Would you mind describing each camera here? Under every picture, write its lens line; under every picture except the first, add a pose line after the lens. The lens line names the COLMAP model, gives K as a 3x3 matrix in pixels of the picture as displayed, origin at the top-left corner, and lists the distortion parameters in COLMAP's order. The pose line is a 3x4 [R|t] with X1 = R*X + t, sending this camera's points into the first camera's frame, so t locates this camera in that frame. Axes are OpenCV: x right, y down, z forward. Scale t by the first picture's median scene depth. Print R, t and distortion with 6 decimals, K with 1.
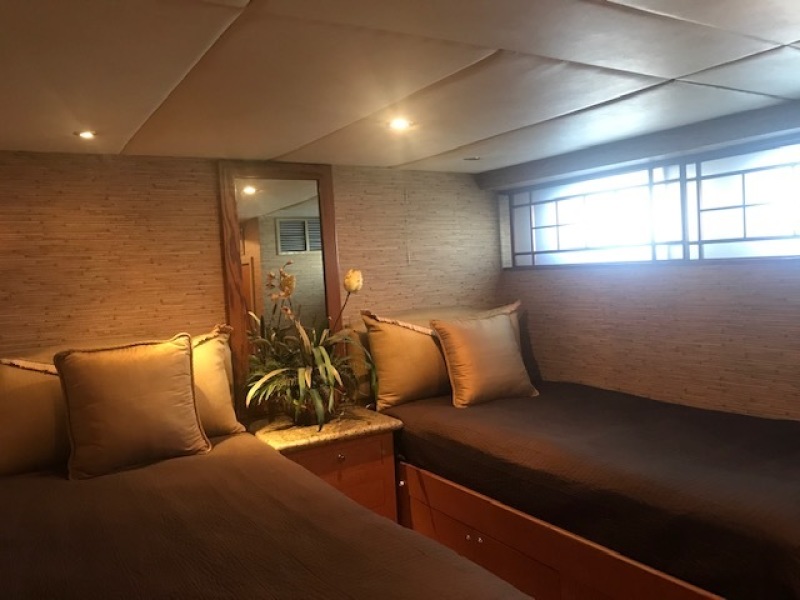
lens RADIAL K [[646.2, 0, 400.0], [0, 646.2, 300.0], [0, 0, 1]] dist [0.005205, -0.002013]
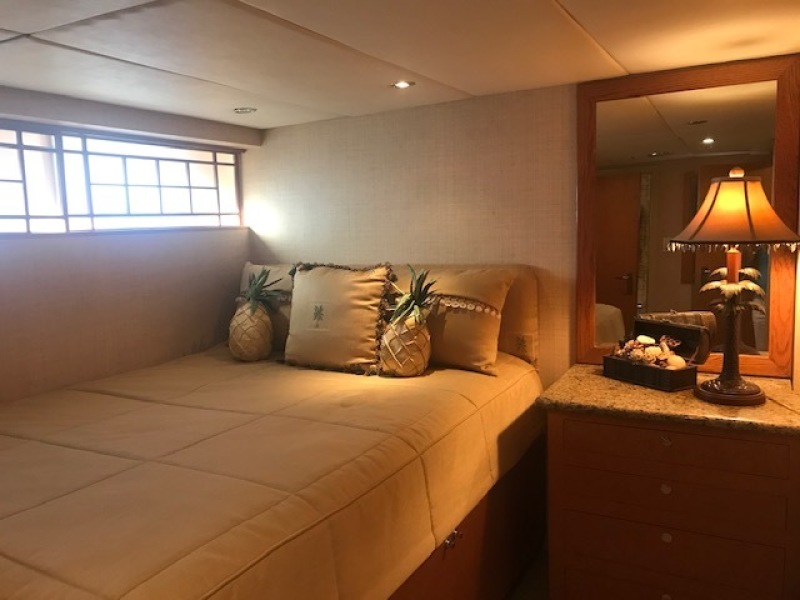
lens RADIAL K [[646.2, 0, 400.0], [0, 646.2, 300.0], [0, 0, 1]] dist [0.005205, -0.002013]
pose [[-0.494379, -0.043080, 0.868178, -0.684499], [0.096789, 0.989832, 0.104233, -0.015587], [-0.863841, 0.135560, -0.485182, 1.097286]]
